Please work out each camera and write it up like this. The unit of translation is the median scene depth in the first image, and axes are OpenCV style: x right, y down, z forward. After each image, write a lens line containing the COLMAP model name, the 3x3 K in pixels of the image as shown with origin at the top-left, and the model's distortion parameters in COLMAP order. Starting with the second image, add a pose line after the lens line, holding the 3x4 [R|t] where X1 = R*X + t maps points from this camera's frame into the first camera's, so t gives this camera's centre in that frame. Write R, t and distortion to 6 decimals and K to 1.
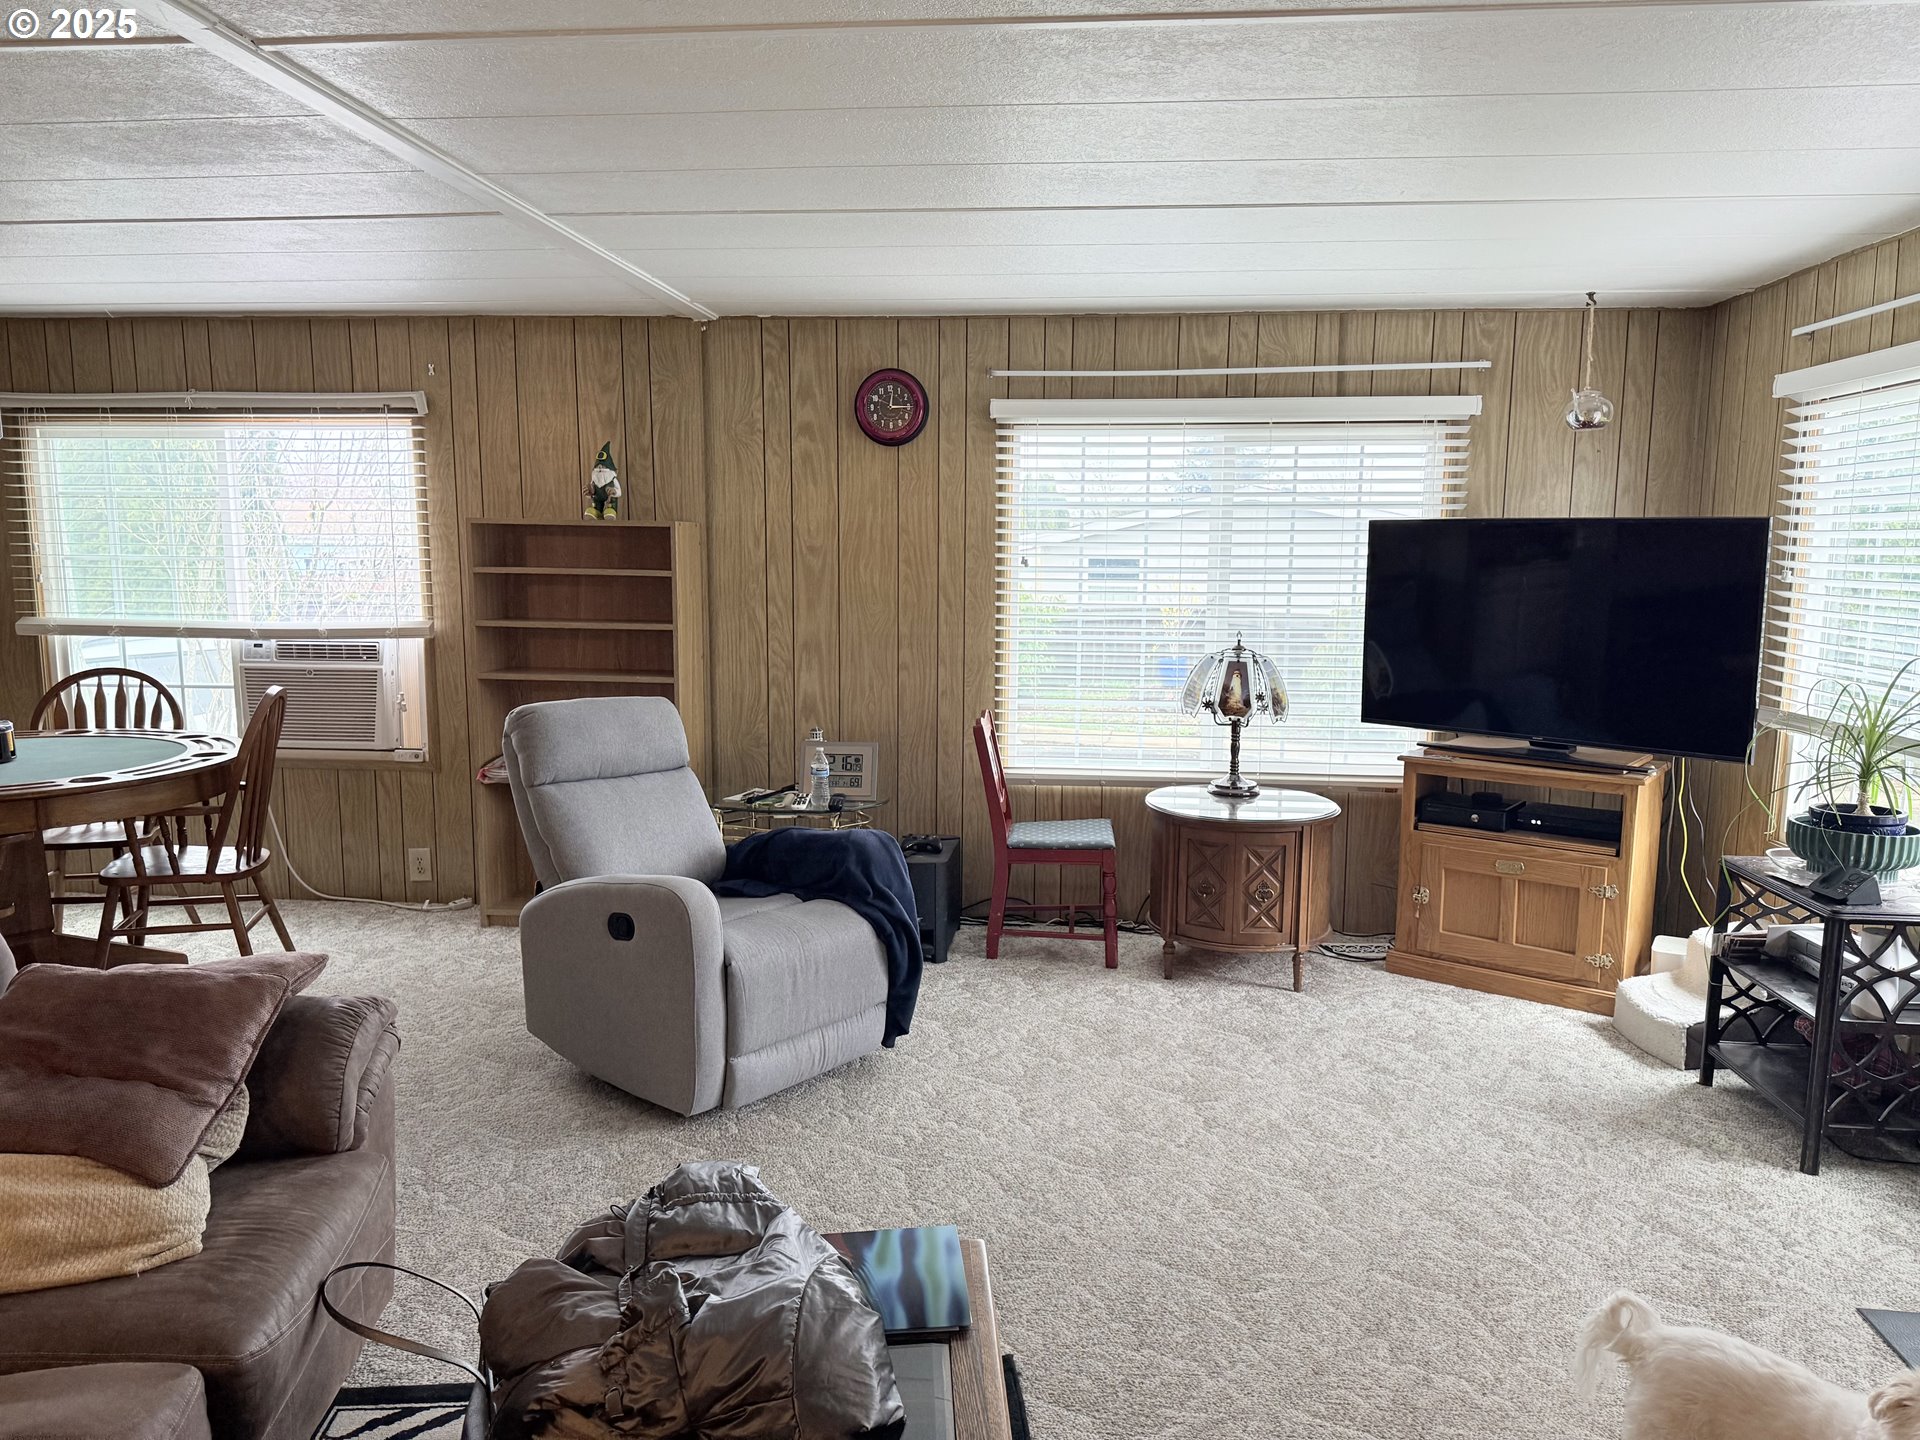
lens RADIAL K [[1367.7, 0, 960.0], [0, 1367.7, 720.0], [0, 0, 1]] dist [0.076664, -0.075404]
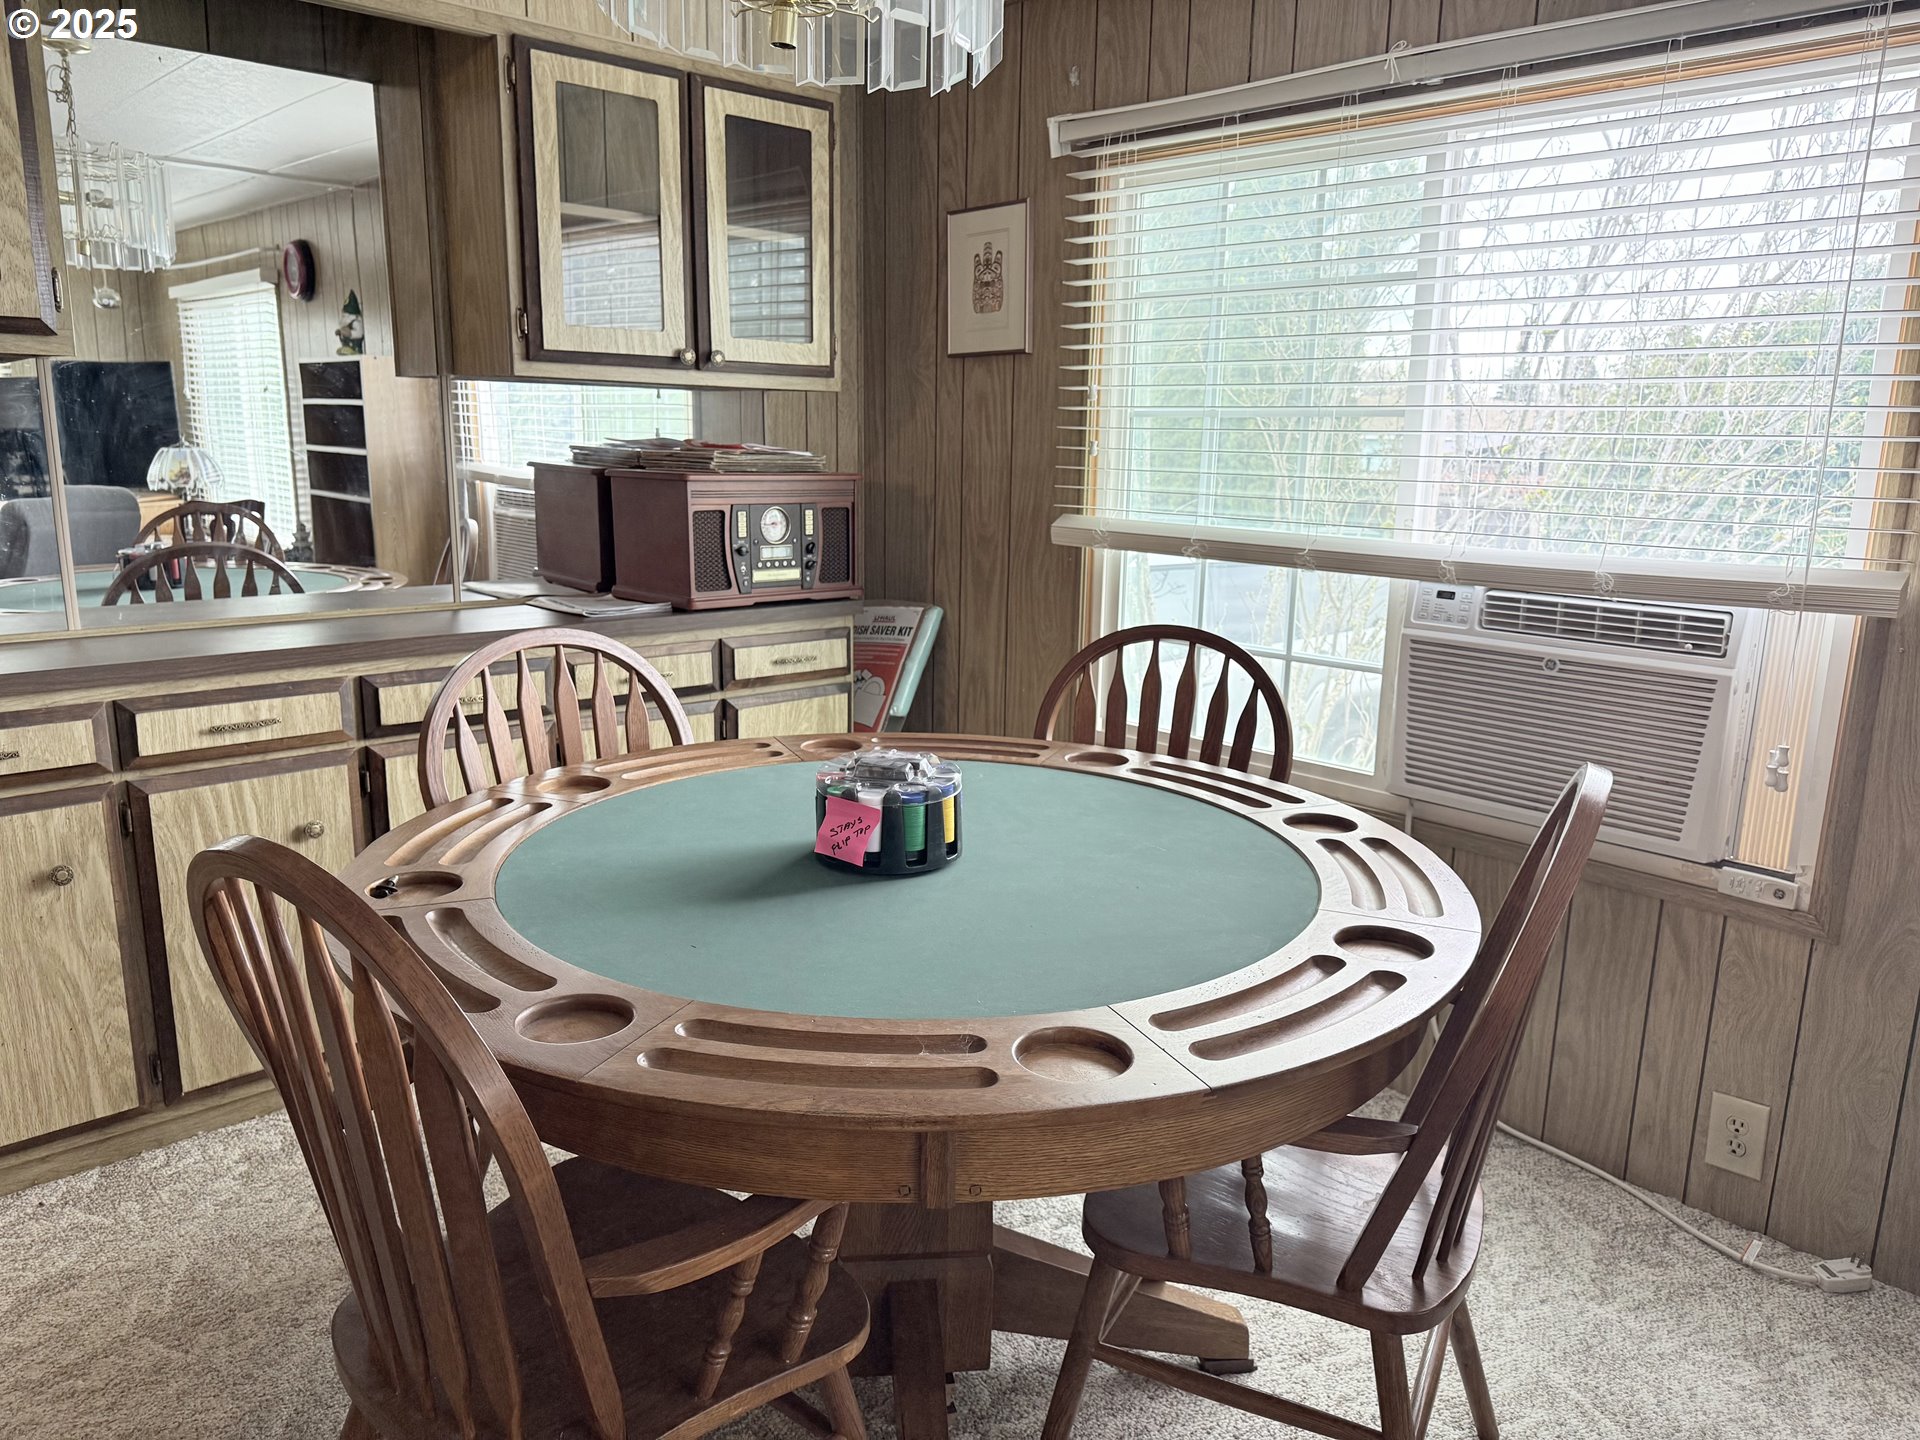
lens RADIAL K [[1367.7, 0, 960.0], [0, 1367.7, 720.0], [0, 0, 1]] dist [0.076664, -0.075404]
pose [[0.755552, 0.144884, -0.638866, -0.326125], [-0.102835, 0.989377, 0.102756, -0.043446], [0.646967, -0.011940, 0.762425, 0.535535]]
